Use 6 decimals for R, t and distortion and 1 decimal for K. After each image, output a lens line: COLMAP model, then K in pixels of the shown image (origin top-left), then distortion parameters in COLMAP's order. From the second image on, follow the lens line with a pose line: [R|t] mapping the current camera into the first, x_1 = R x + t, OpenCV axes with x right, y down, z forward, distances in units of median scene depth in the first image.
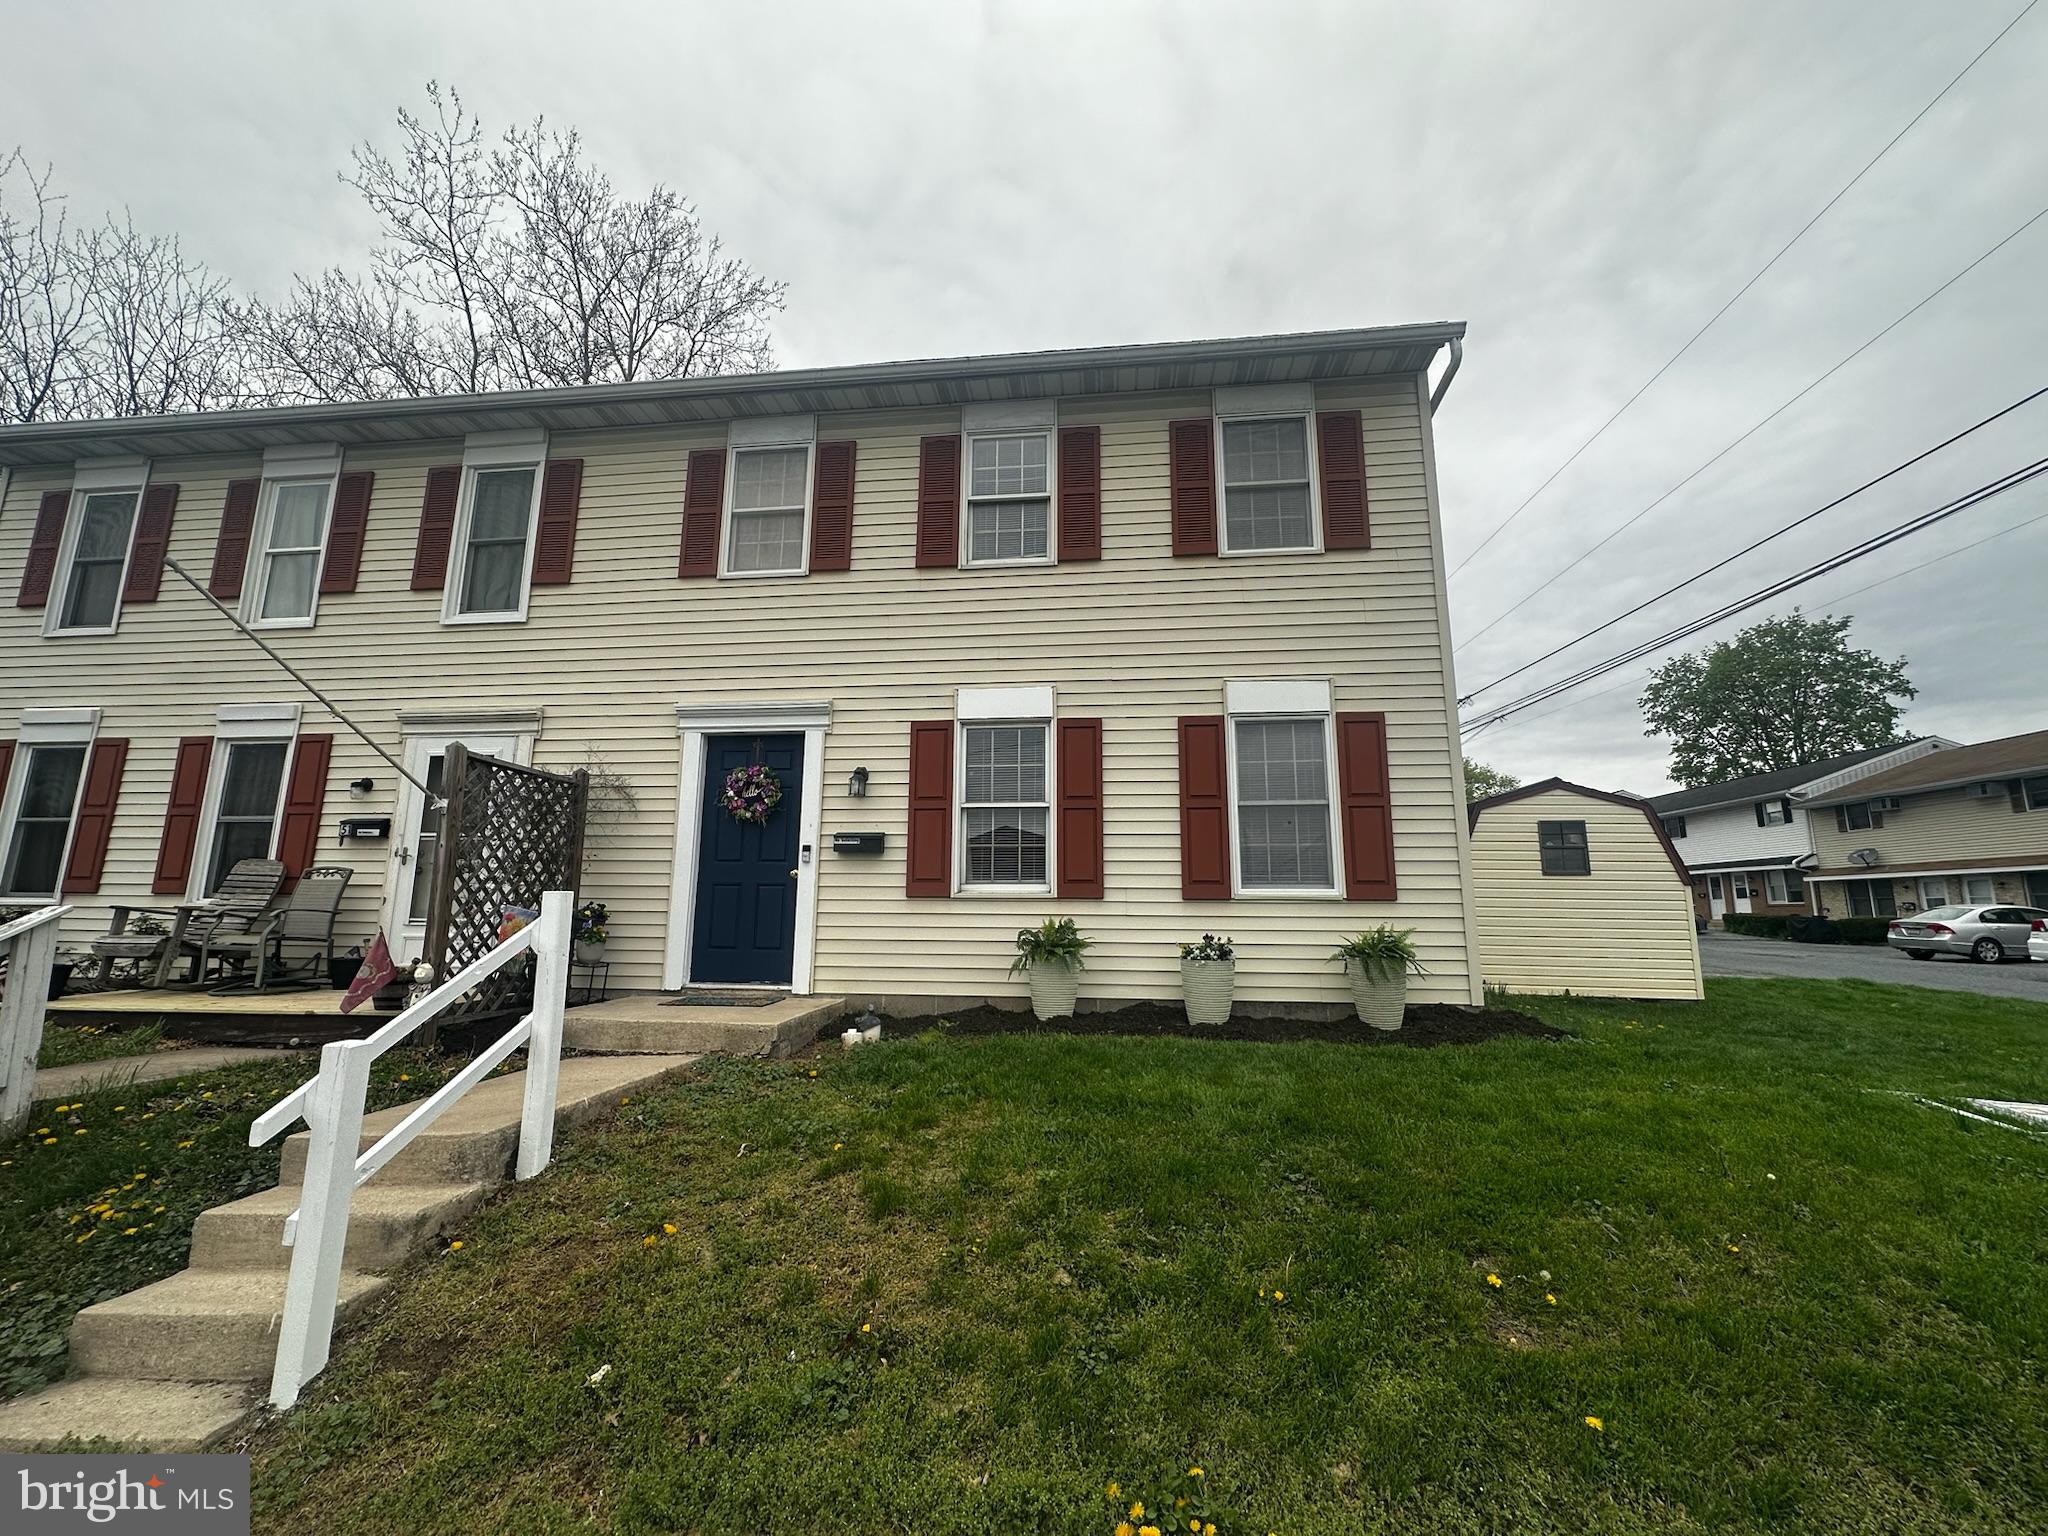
lens RADIAL K [[814.9, 0, 1019.2], [0, 814.9, 768.2], [0, 0, 1]] dist [-0.000067, 0.000169]
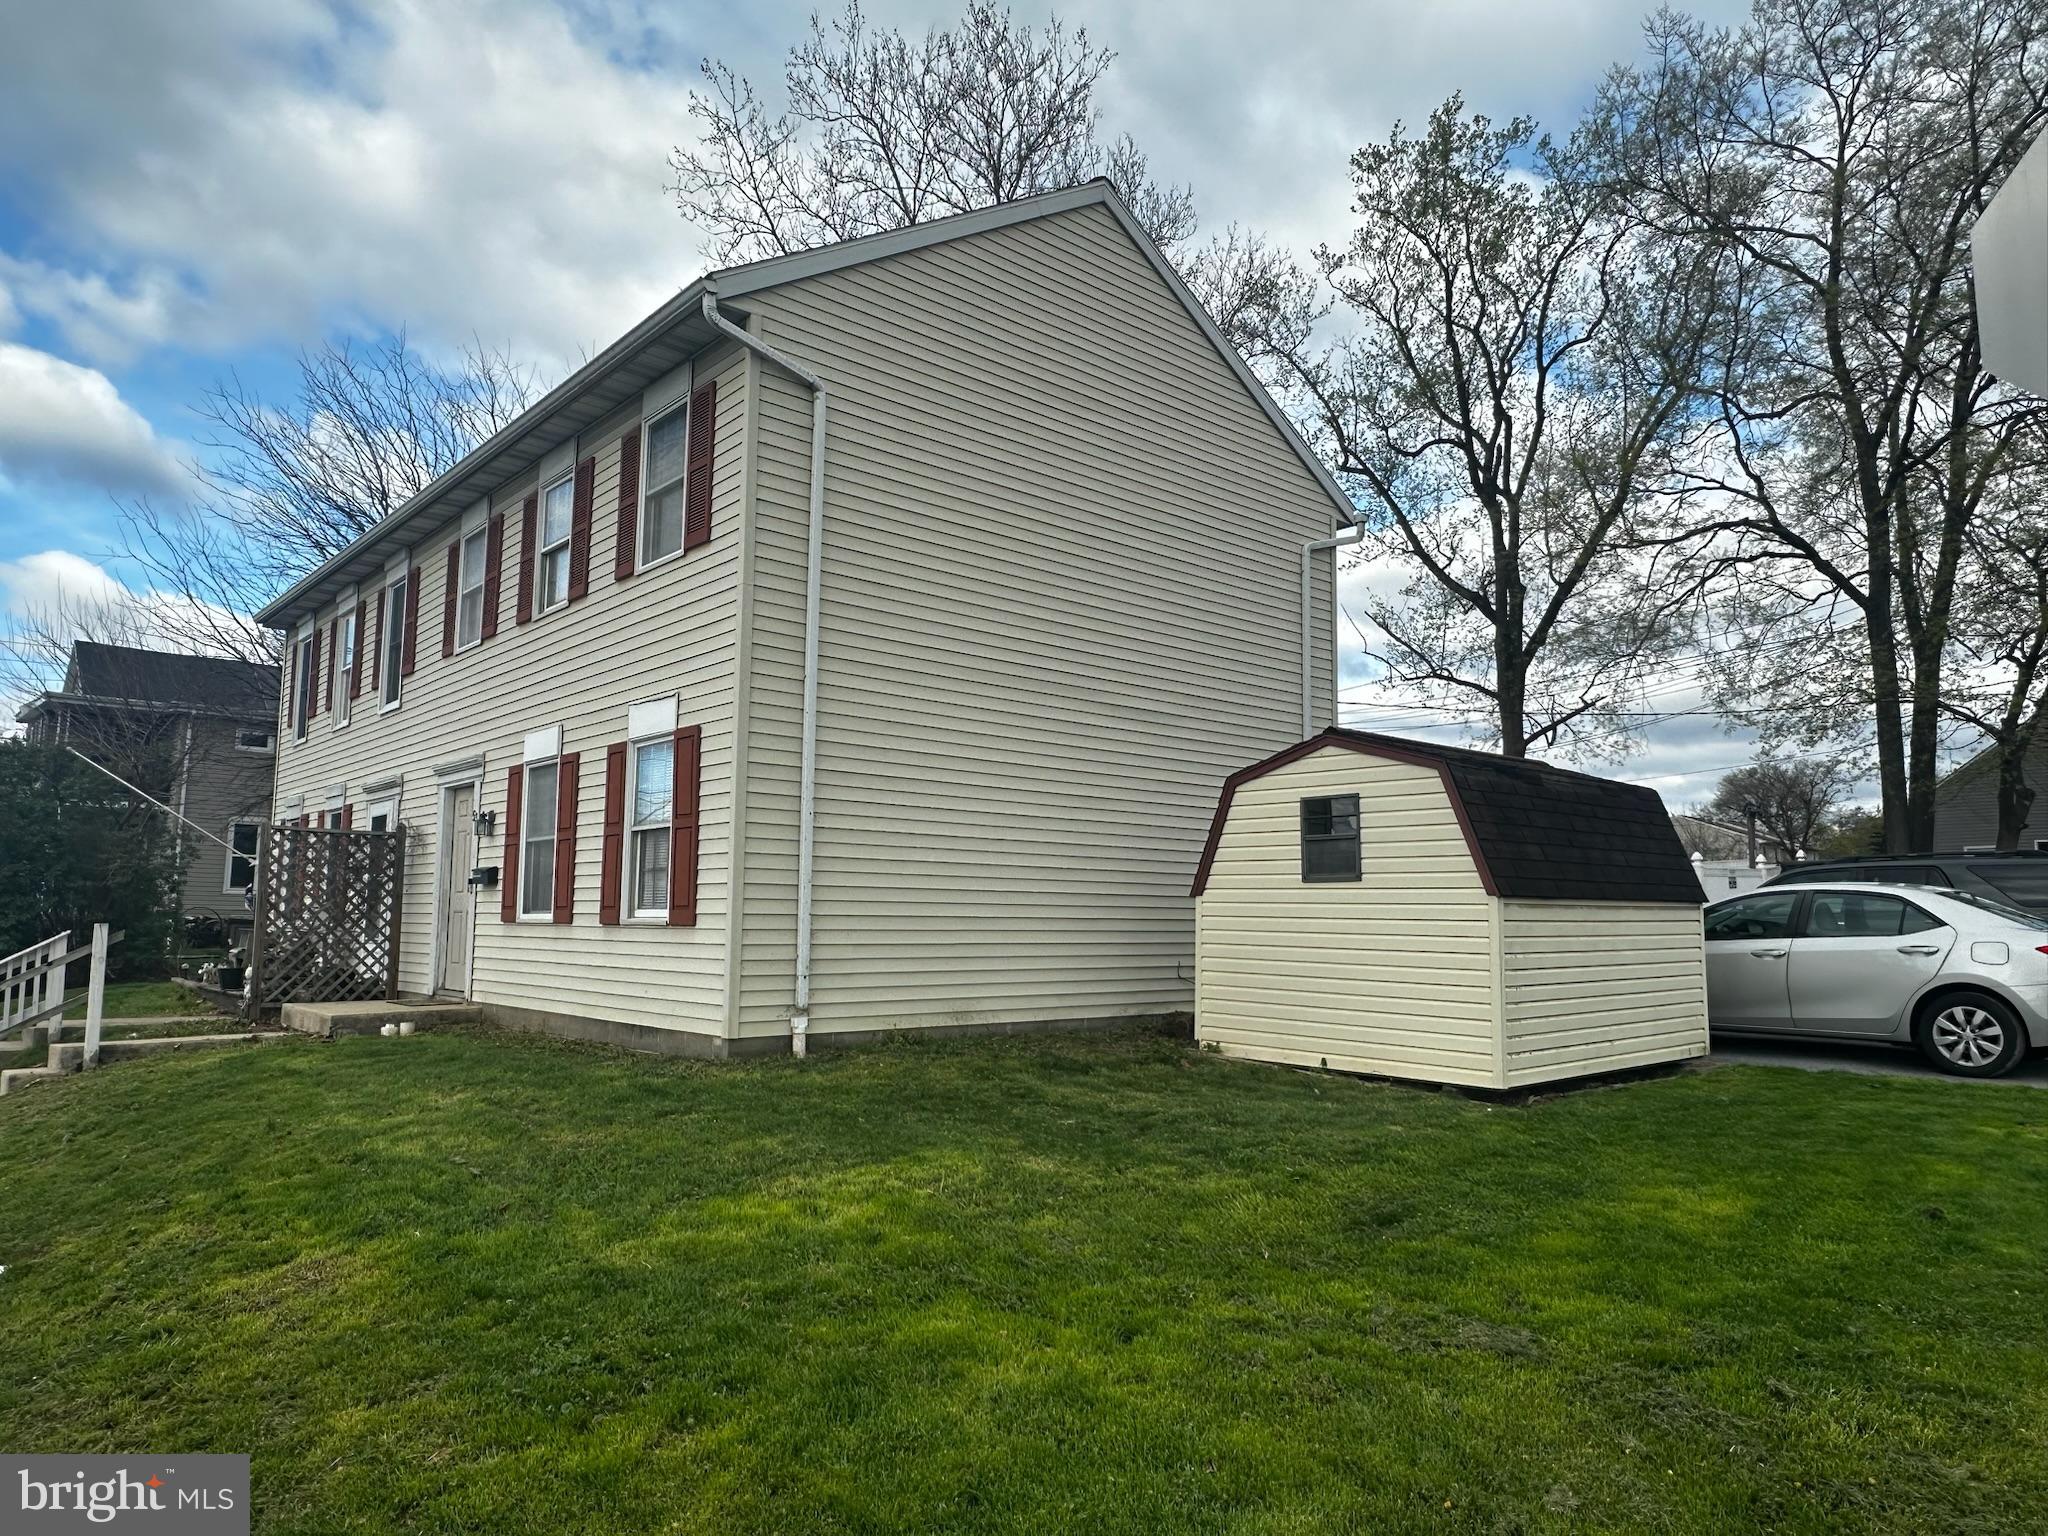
lens RADIAL K [[1307.7, 0, 1023.7], [0, 1307.7, 768.0], [0, 0, 1]] dist [0.000255, 0.000209]
pose [[0.738682, -0.077416, -0.669593, 1.183917], [0.115522, 0.993225, 0.012609, 0.002742], [0.664081, -0.086667, 0.742621, 0.089500]]
